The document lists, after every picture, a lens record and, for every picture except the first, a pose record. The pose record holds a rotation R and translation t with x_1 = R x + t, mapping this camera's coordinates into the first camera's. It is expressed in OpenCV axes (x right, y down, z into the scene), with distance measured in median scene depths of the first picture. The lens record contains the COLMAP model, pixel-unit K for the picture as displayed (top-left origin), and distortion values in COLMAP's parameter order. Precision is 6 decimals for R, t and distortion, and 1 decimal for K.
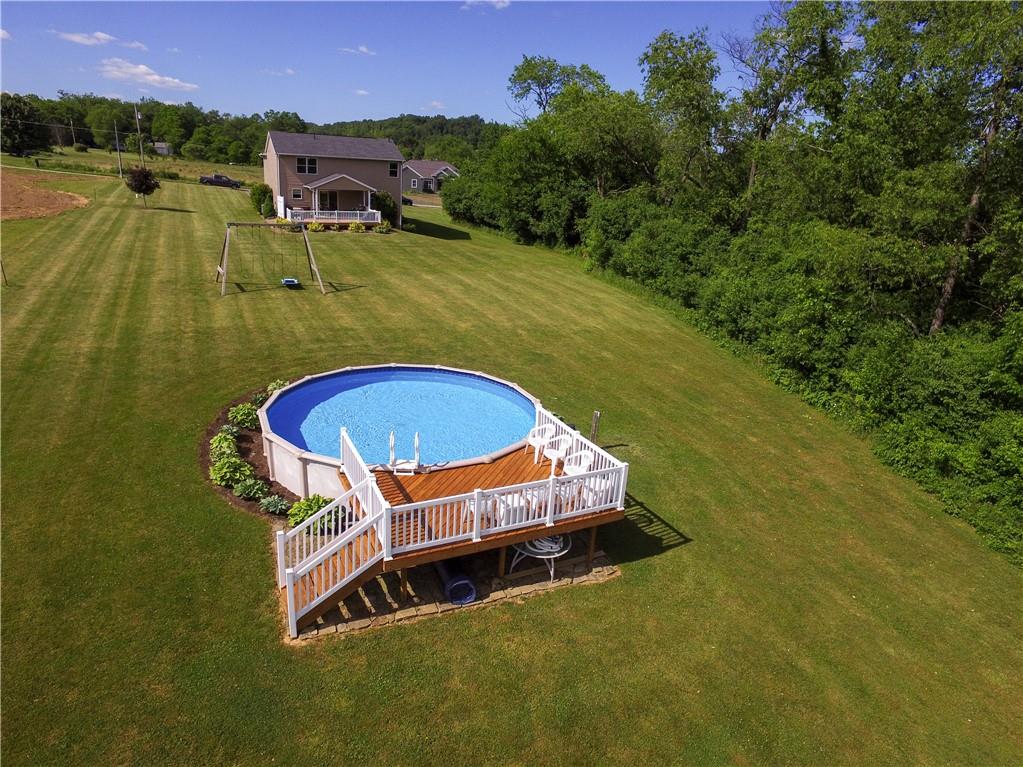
lens RADIAL K [[663.7, 0, 511.5], [0, 663.7, 383.5], [0, 0, 1]] dist [-0.129437, 0.101533]
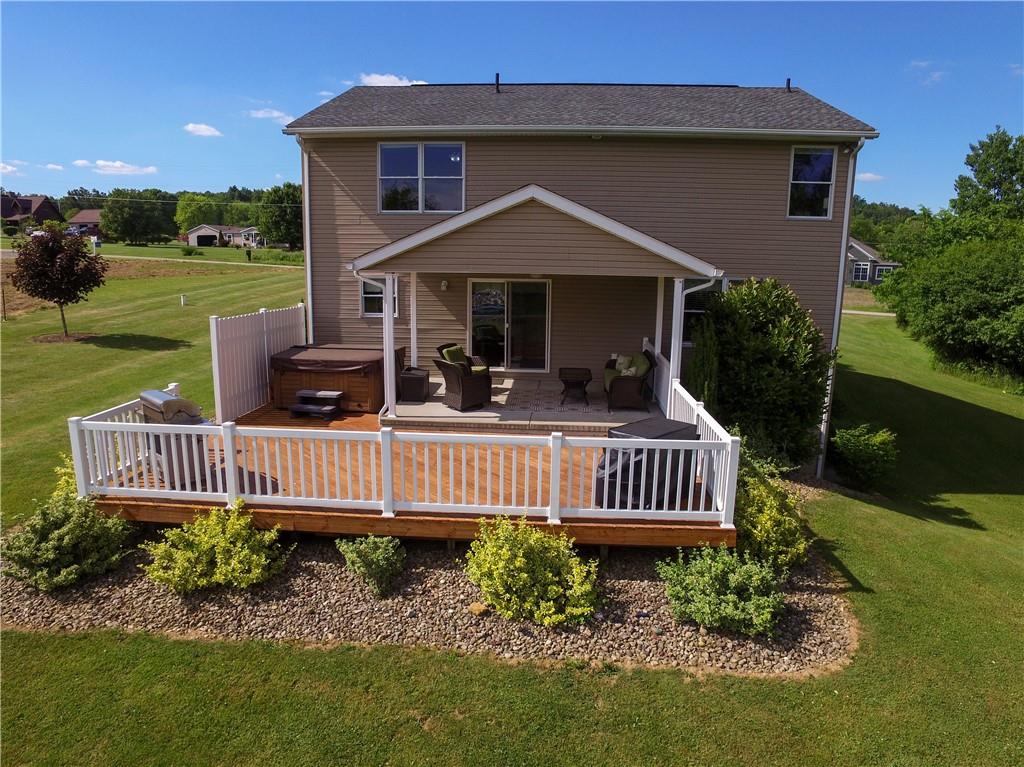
lens RADIAL K [[643.8, 0, 520.9], [0, 643.8, 382.9], [0, 0, 1]] dist [-0.125624, 0.091404]
pose [[0.866124, 0.047709, -0.497546, -0.154117], [-0.113868, 0.988093, -0.103472, -0.224198], [0.486685, 0.146274, 0.861244, 0.766076]]
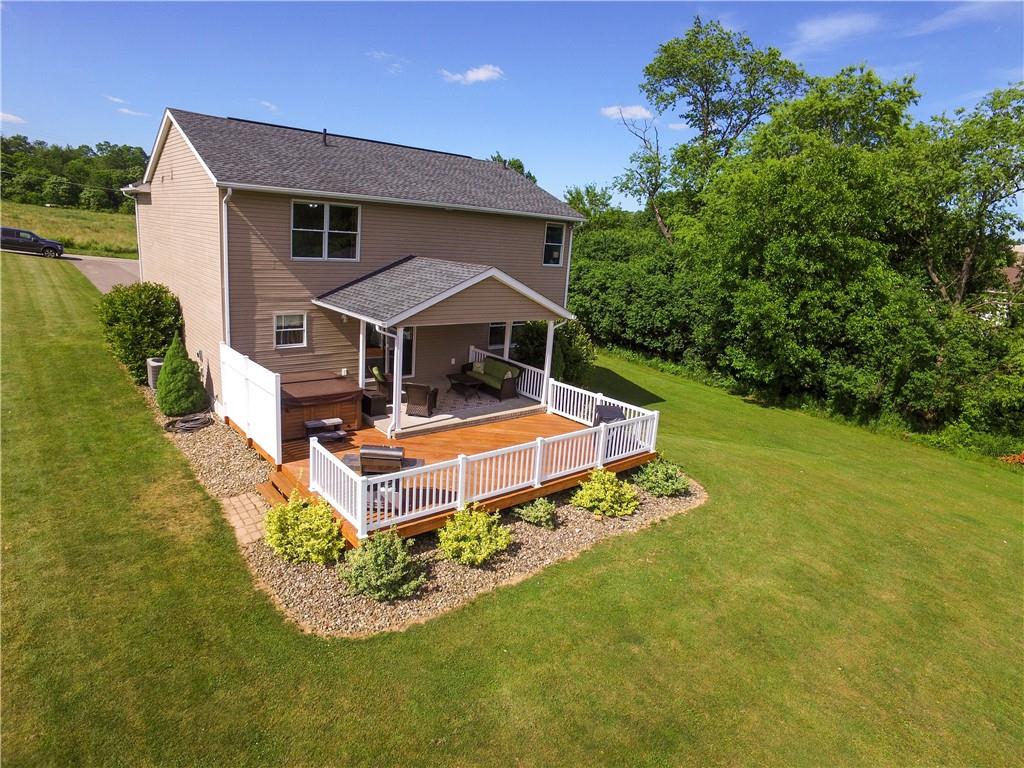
lens RADIAL K [[603.3, 0, 521.6], [0, 603.3, 382.4], [0, 0, 1]] dist [-0.113899, 0.070456]
pose [[0.963662, -0.048436, 0.262695, -0.280556], [0.060382, 0.997467, -0.037591, -0.235416], [-0.260209, 0.052087, 0.964146, 0.675481]]
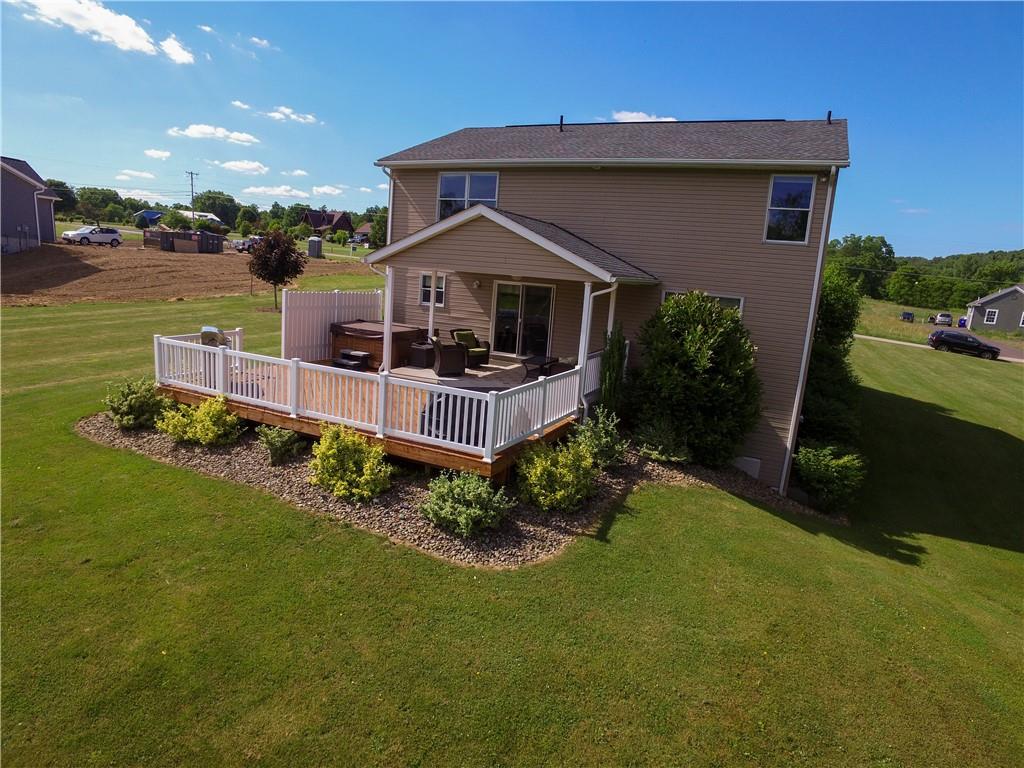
lens RADIAL K [[603.3, 0, 521.6], [0, 603.3, 382.4], [0, 0, 1]] dist [-0.113899, 0.070456]
pose [[0.625933, 0.128449, -0.769226, -0.070605], [-0.270524, 0.960862, -0.059681, -0.225880], [0.731454, 0.245450, 0.636183, 0.795845]]
